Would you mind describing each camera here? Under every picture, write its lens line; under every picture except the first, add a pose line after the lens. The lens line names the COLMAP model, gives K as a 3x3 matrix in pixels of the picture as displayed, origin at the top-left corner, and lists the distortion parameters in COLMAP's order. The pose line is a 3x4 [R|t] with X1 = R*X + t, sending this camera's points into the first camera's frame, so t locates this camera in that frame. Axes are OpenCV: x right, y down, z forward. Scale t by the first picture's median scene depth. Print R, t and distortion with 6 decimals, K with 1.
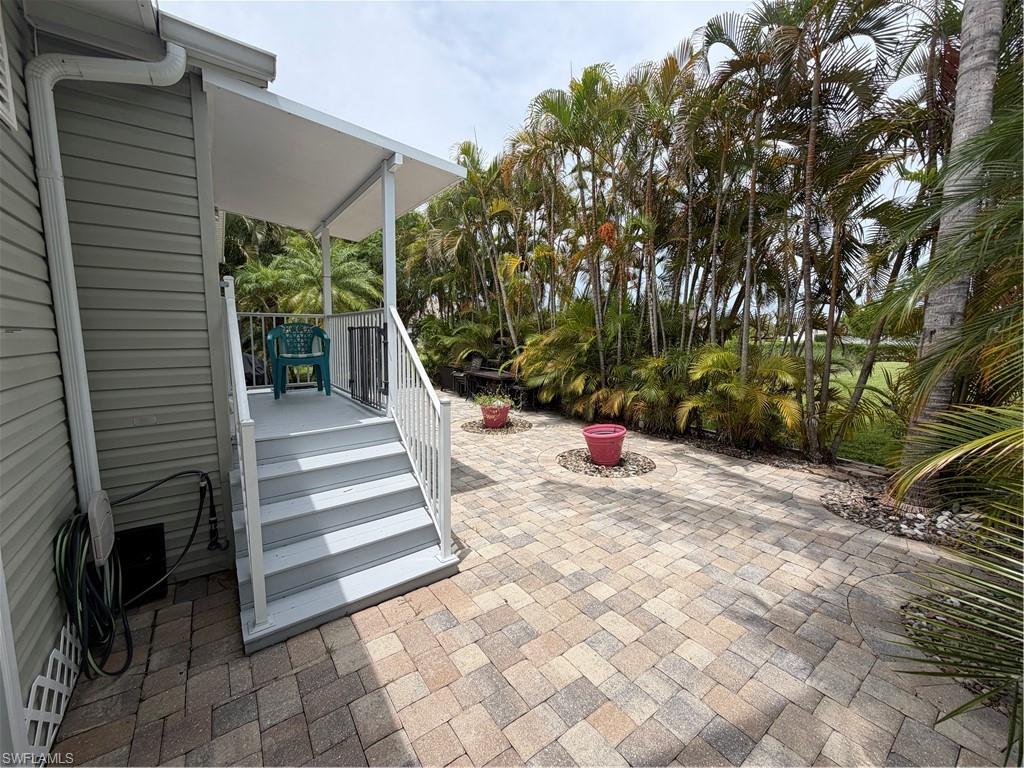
lens RADIAL K [[406.7, 0, 514.1], [0, 406.7, 382.1], [0, 0, 1]] dist [0.000085, 0.000282]
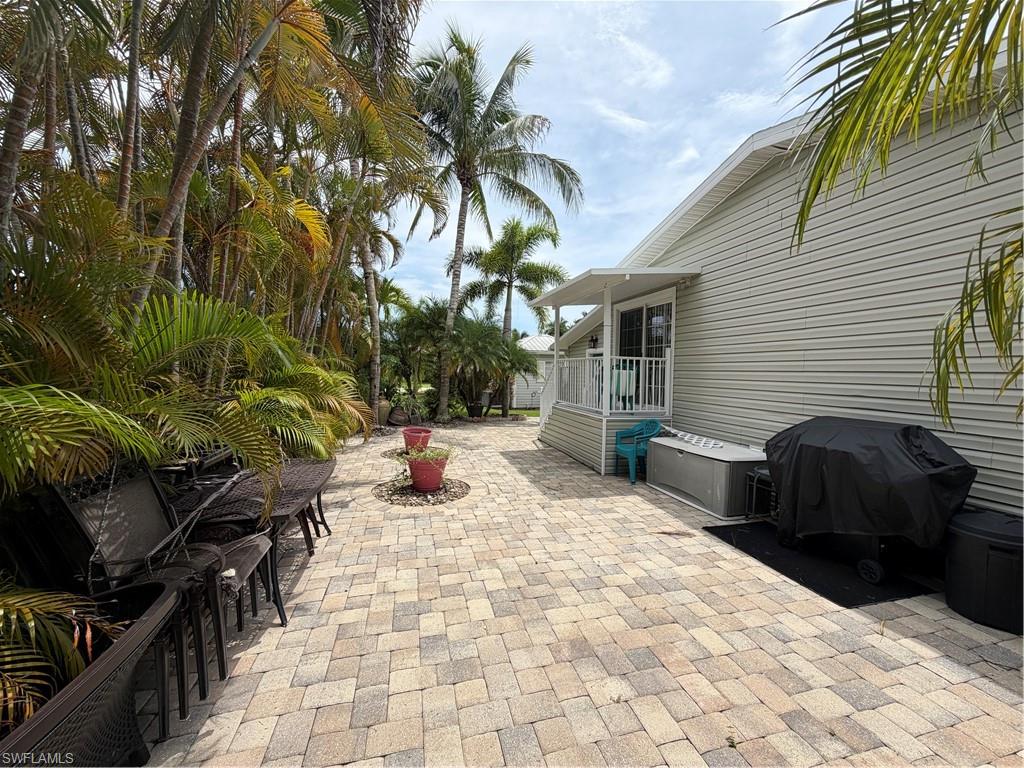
lens RADIAL K [[406.7, 0, 514.1], [0, 406.7, 382.1], [0, 0, 1]] dist [0.000085, 0.000282]
pose [[-0.923756, -0.035437, 0.381339, -0.763459], [0.021086, 0.989494, 0.143029, -0.305646], [-0.382401, 0.140165, -0.913304, 2.538031]]
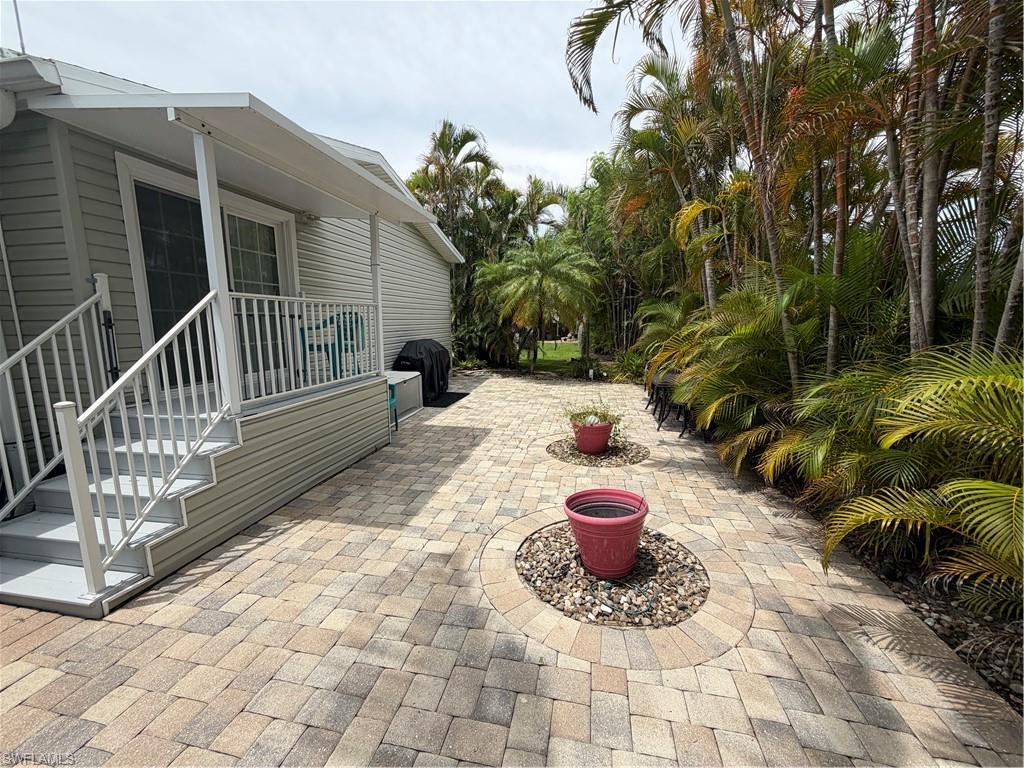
lens RADIAL K [[406.7, 0, 514.1], [0, 406.7, 382.1], [0, 0, 1]] dist [0.000085, 0.000282]
pose [[0.674826, 0.101613, -0.730948, 0.589683], [-0.082080, 0.994664, 0.062496, -0.070584], [0.733398, 0.017822, 0.679566, 0.644638]]
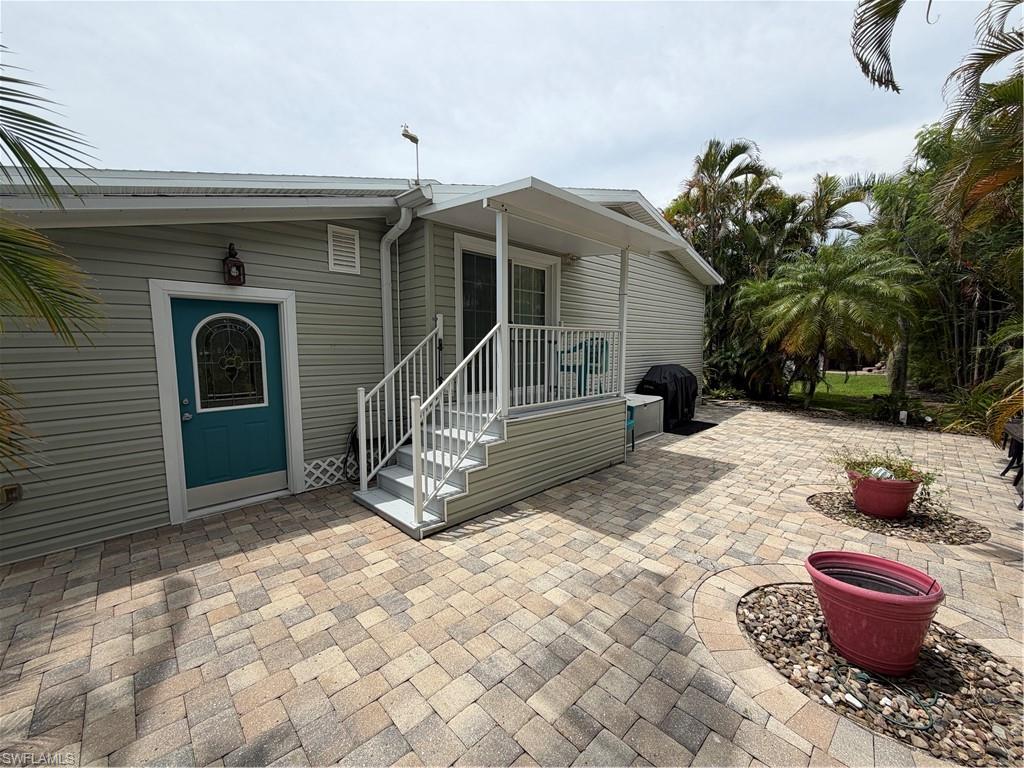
lens RADIAL K [[406.7, 0, 514.1], [0, 406.7, 382.1], [0, 0, 1]] dist [0.000085, 0.000282]
pose [[0.137421, 0.079623, -0.987307, 0.657758], [-0.117566, 0.991029, 0.063559, -0.069687], [0.983511, 0.107340, 0.145549, 0.650104]]
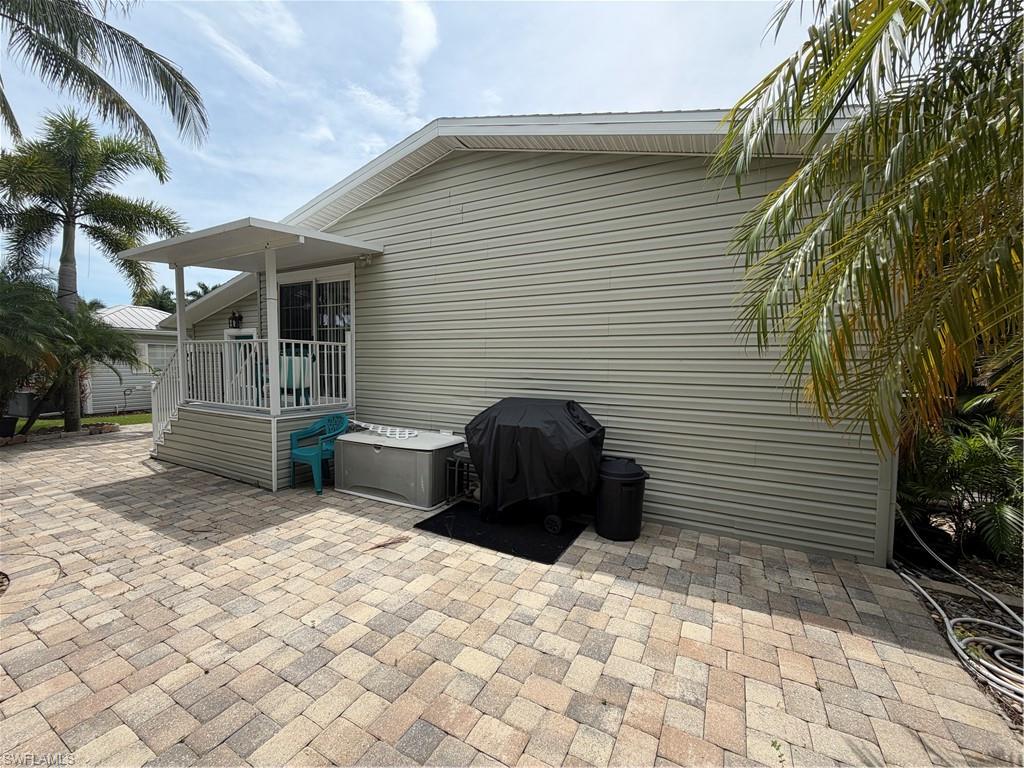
lens RADIAL K [[406.7, 0, 514.1], [0, 406.7, 382.1], [0, 0, 1]] dist [0.000085, 0.000282]
pose [[-0.908286, 0.003370, -0.418336, -0.652271], [-0.068555, 0.985251, 0.156781, -0.287696], [0.412695, 0.171081, -0.894659, 2.384722]]
